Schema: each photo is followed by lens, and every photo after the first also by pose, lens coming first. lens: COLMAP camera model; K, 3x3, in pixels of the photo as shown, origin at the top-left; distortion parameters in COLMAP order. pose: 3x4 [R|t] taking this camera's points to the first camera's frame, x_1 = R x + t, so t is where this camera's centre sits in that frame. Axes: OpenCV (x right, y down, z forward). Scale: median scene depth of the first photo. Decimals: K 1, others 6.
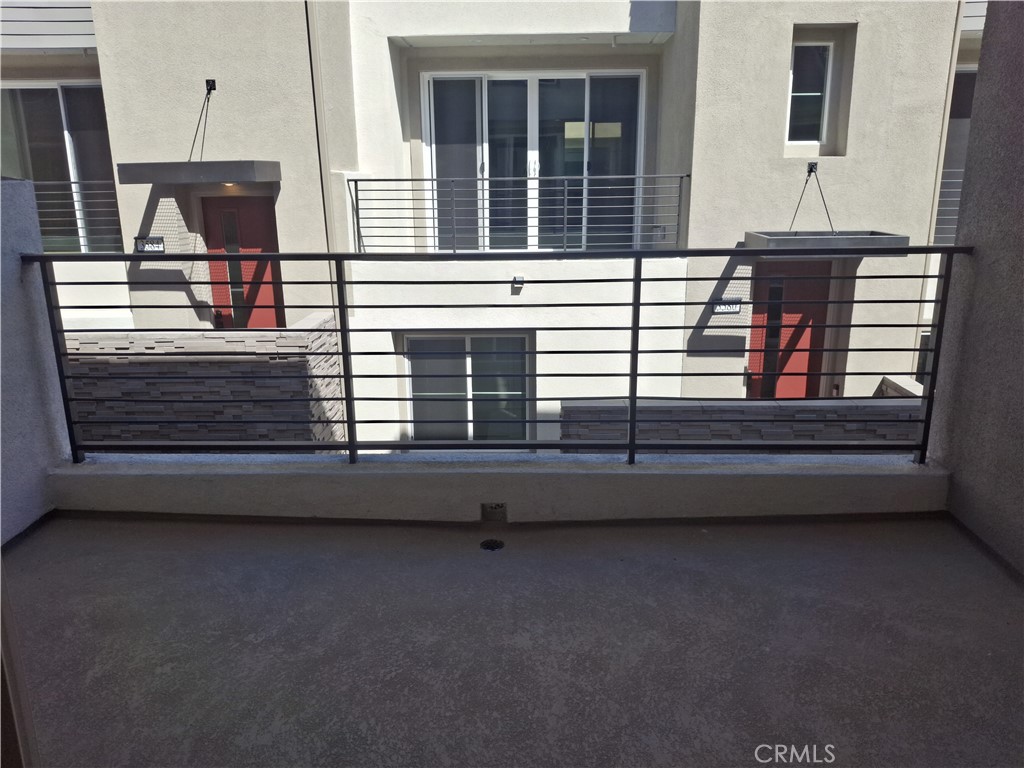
lens RADIAL K [[751.0, 0, 512.0], [0, 751.0, 384.0], [0, 0, 1]] dist [0.069718, -0.152438]
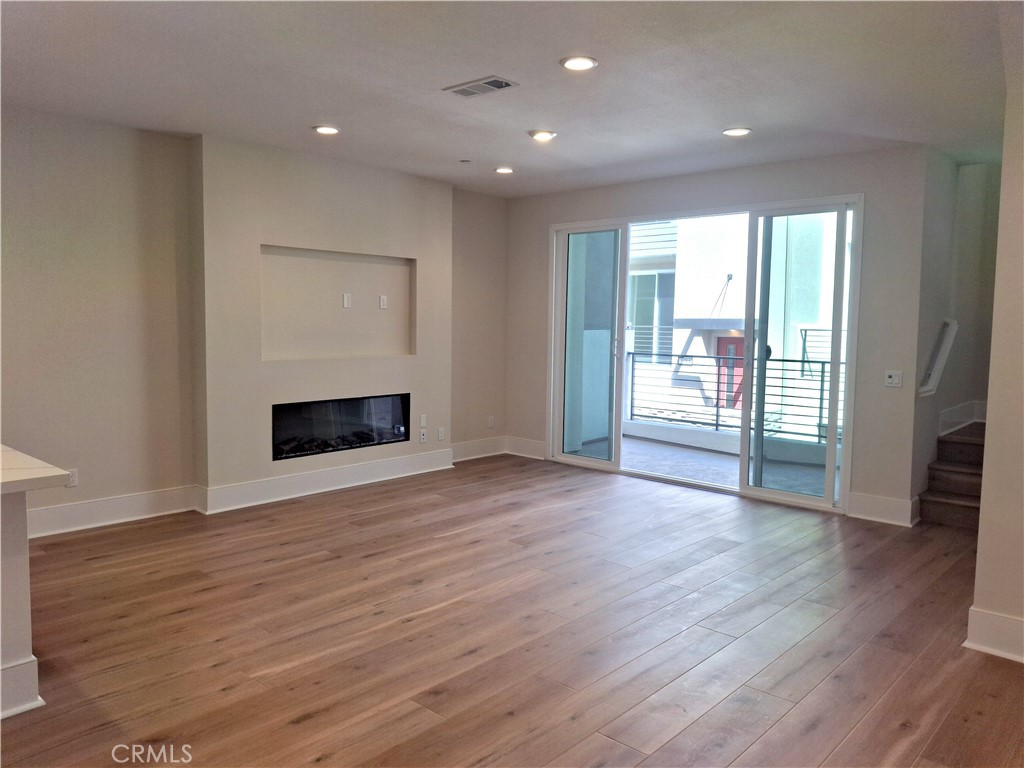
lens RADIAL K [[748.3, 0, 512.0], [0, 748.3, 384.0], [0, 0, 1]] dist [0.012068, 0.002518]
pose [[0.755923, 0.072515, -0.650632, 0.379697], [-0.188117, 0.975992, -0.109783, 0.144229], [0.627051, 0.205382, 0.751416, -0.600629]]
